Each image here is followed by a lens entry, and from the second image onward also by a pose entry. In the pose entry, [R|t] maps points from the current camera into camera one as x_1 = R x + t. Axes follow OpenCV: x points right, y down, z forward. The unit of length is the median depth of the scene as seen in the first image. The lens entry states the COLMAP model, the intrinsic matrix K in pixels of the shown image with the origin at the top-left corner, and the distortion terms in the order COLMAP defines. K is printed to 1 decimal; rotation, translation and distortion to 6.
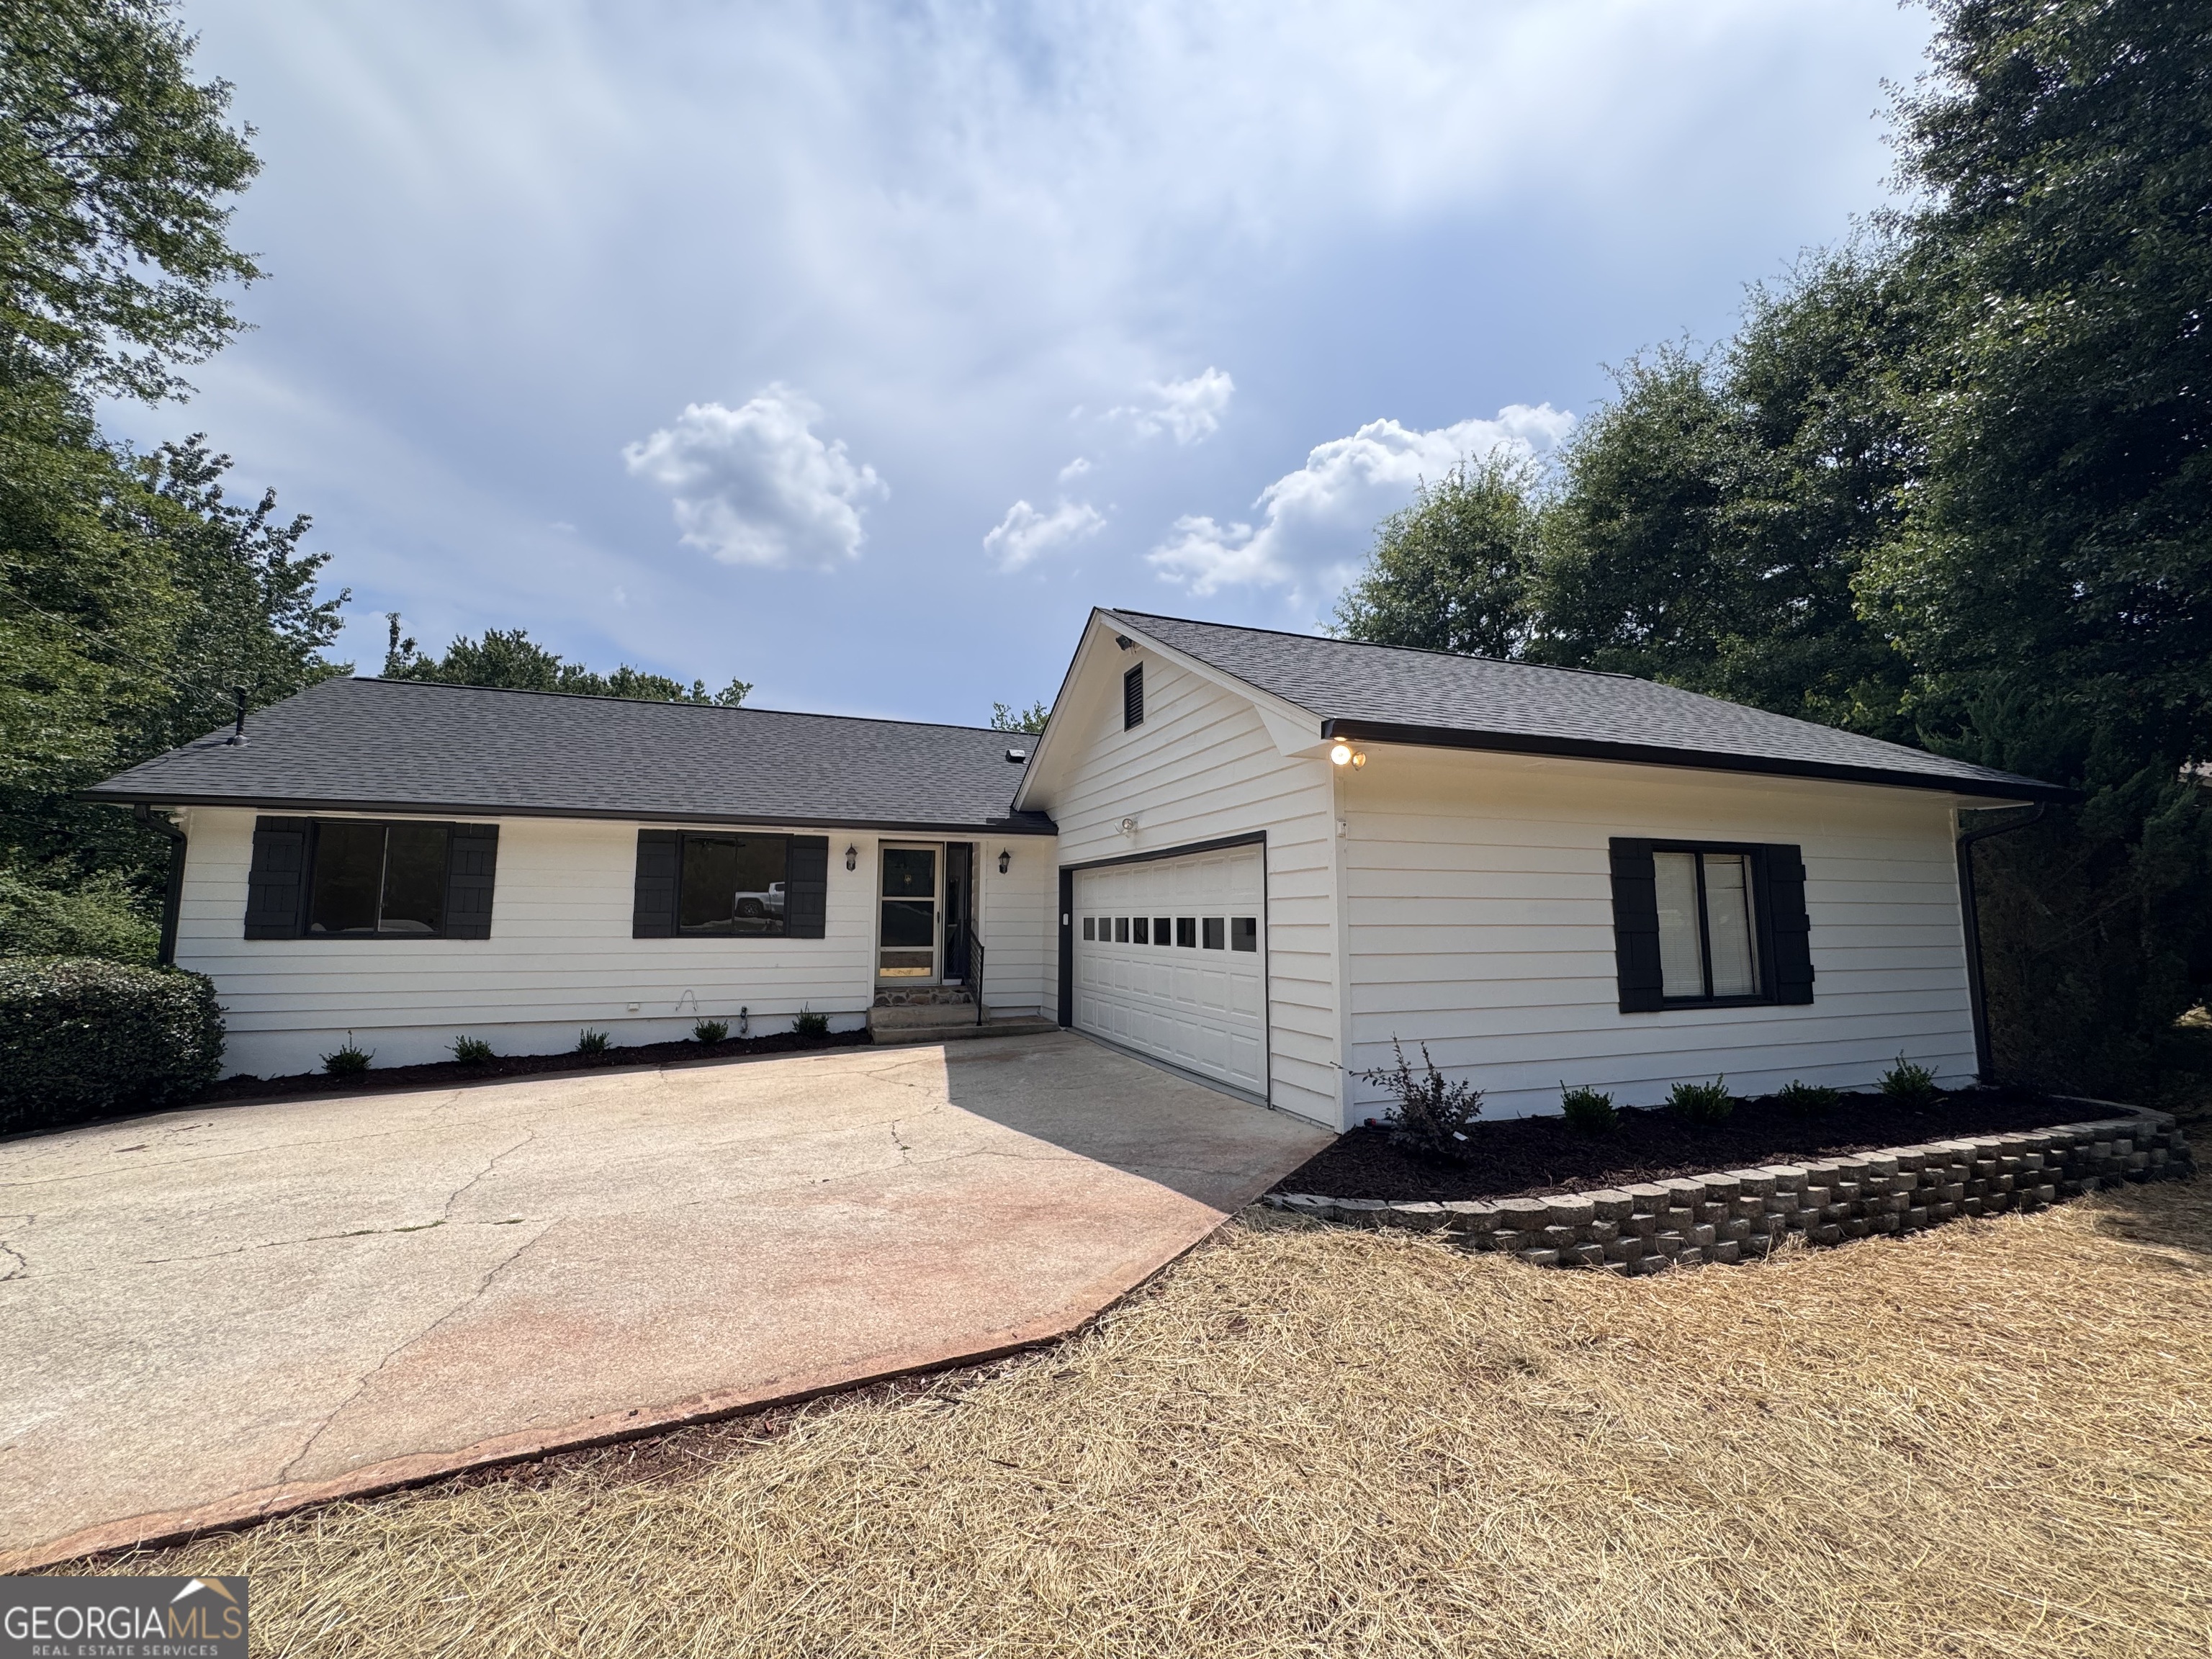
lens RADIAL K [[879.2, 0, 1104.4], [0, 879.2, 829.8], [0, 0, 1]] dist [-0.002910, -0.000296]
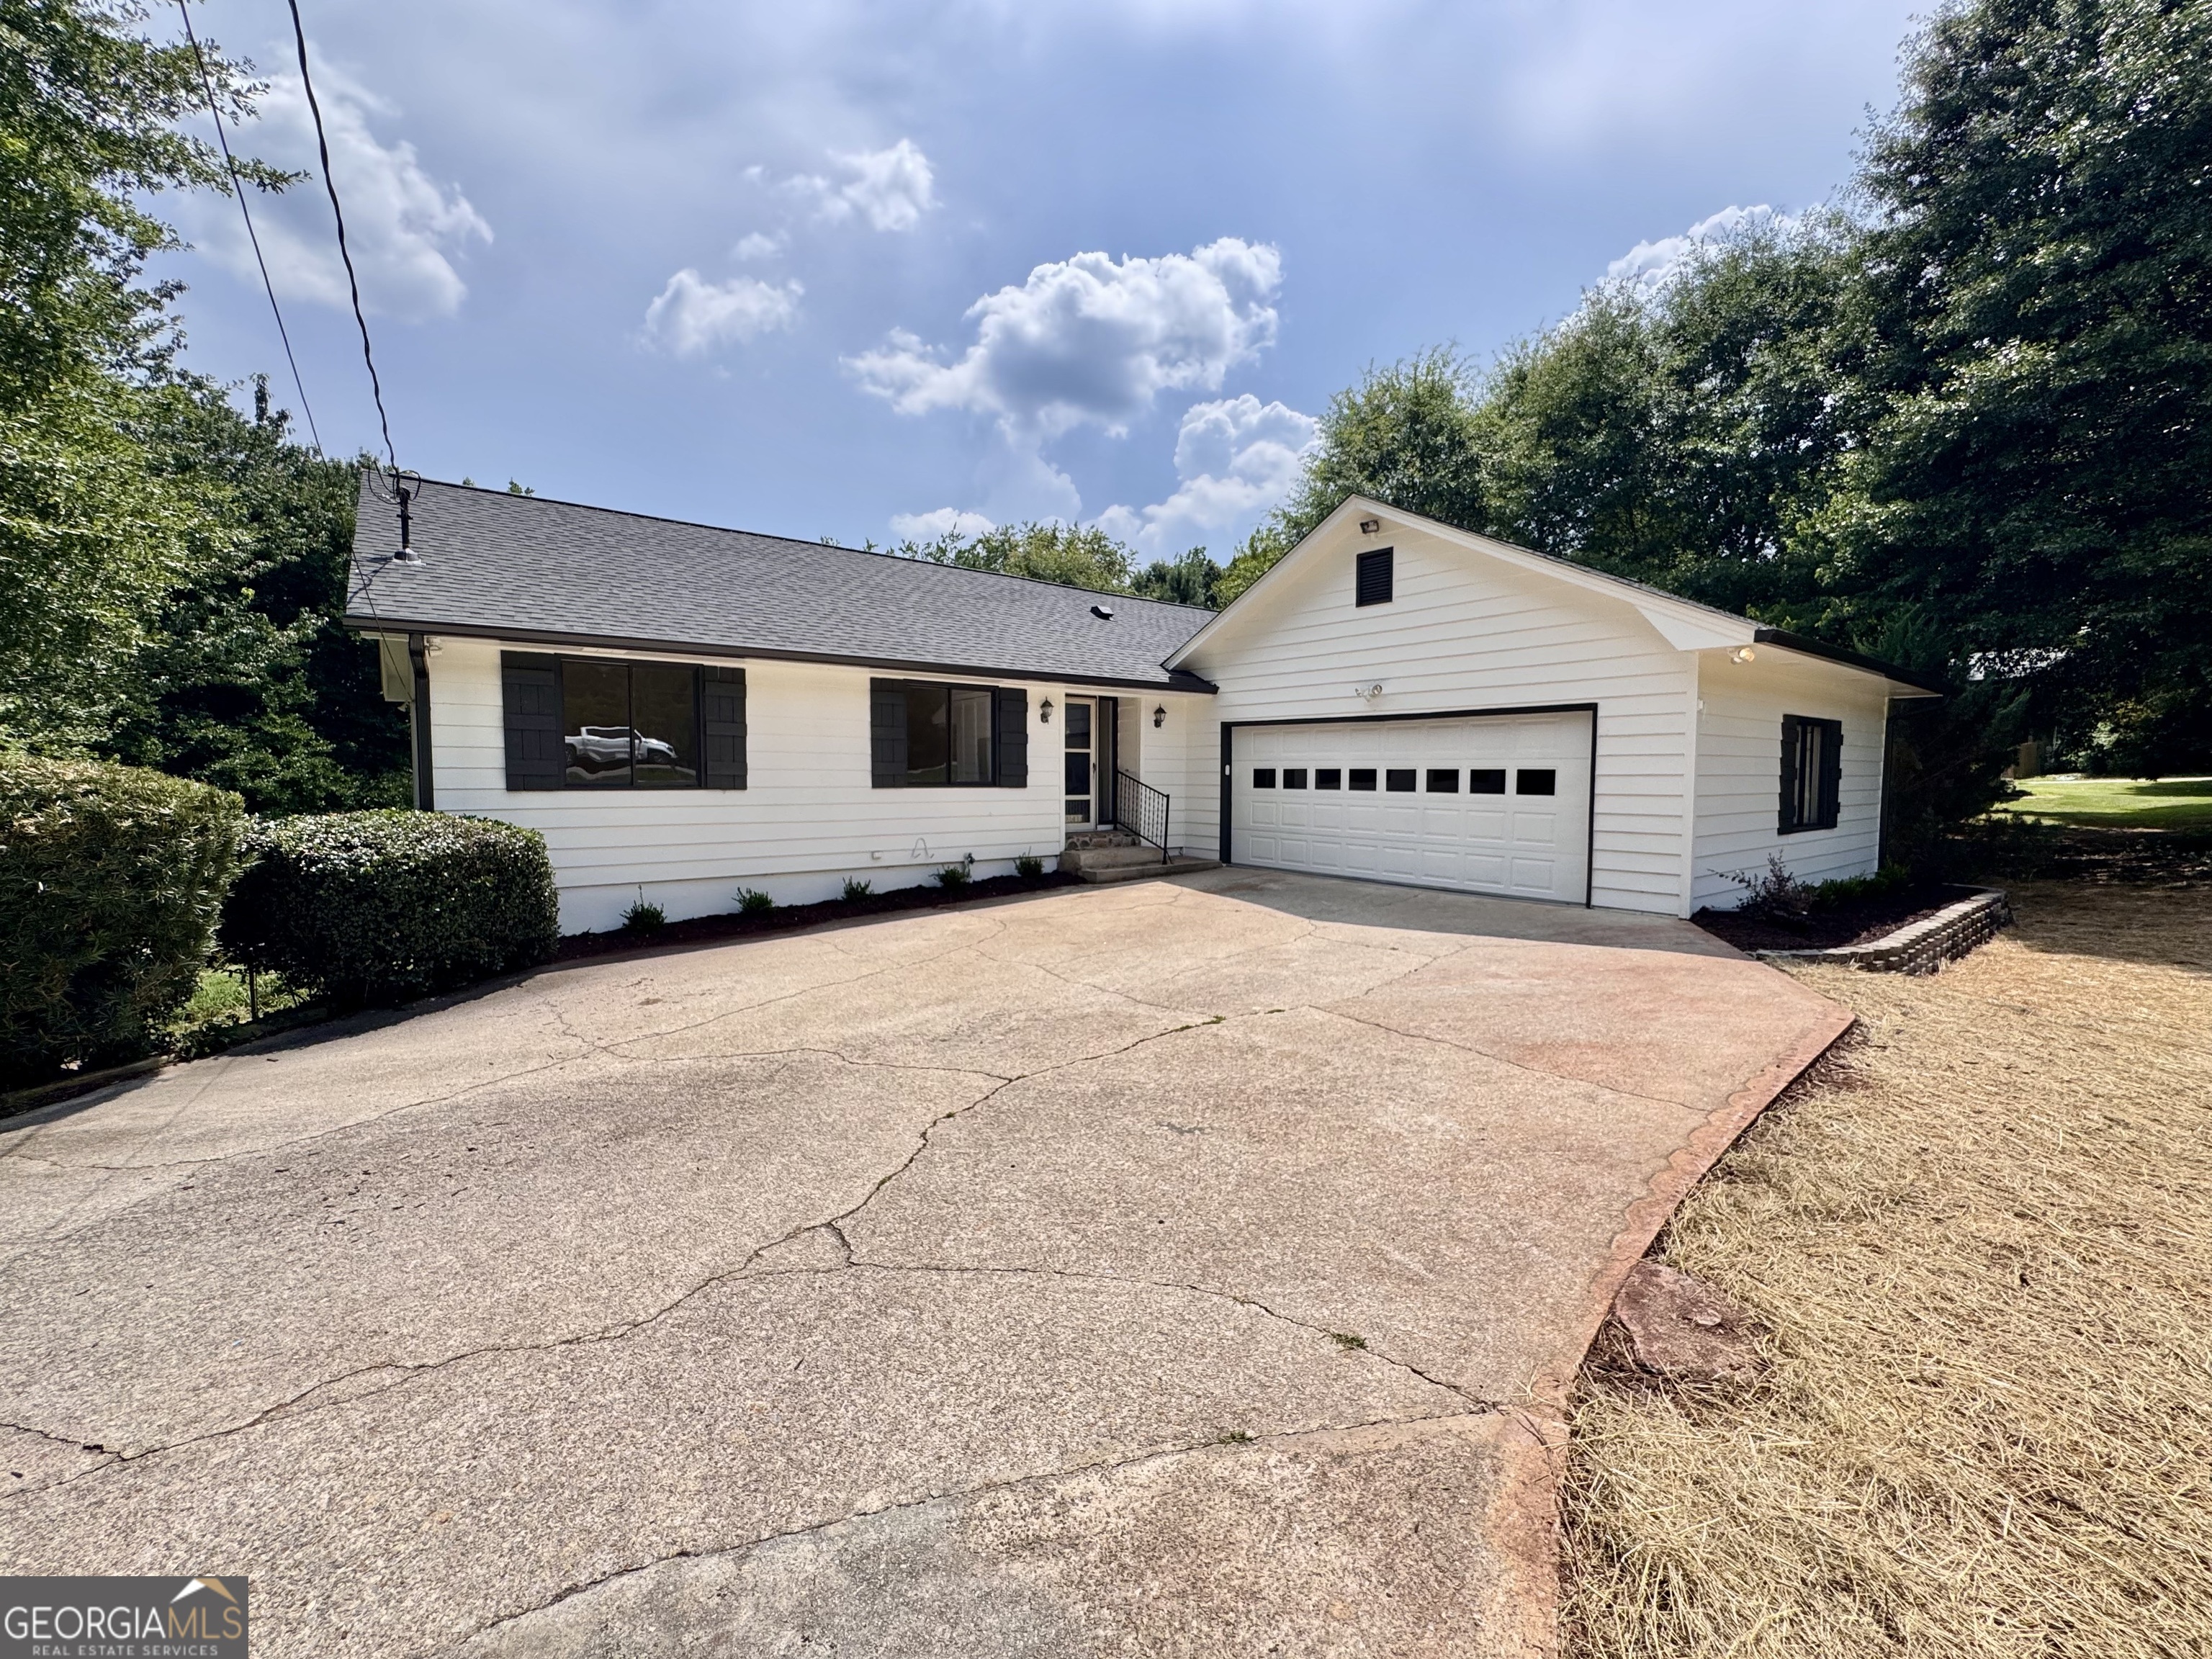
lens RADIAL K [[879.2, 0, 1116.9], [0, 879.2, 828.3], [0, 0, 1]] dist [-0.002910, -0.000296]
pose [[0.954057, -0.017985, 0.299085, -0.559666], [-0.032429, 0.986135, 0.162746, -0.003244], [-0.297865, -0.164968, 0.940246, -0.030808]]
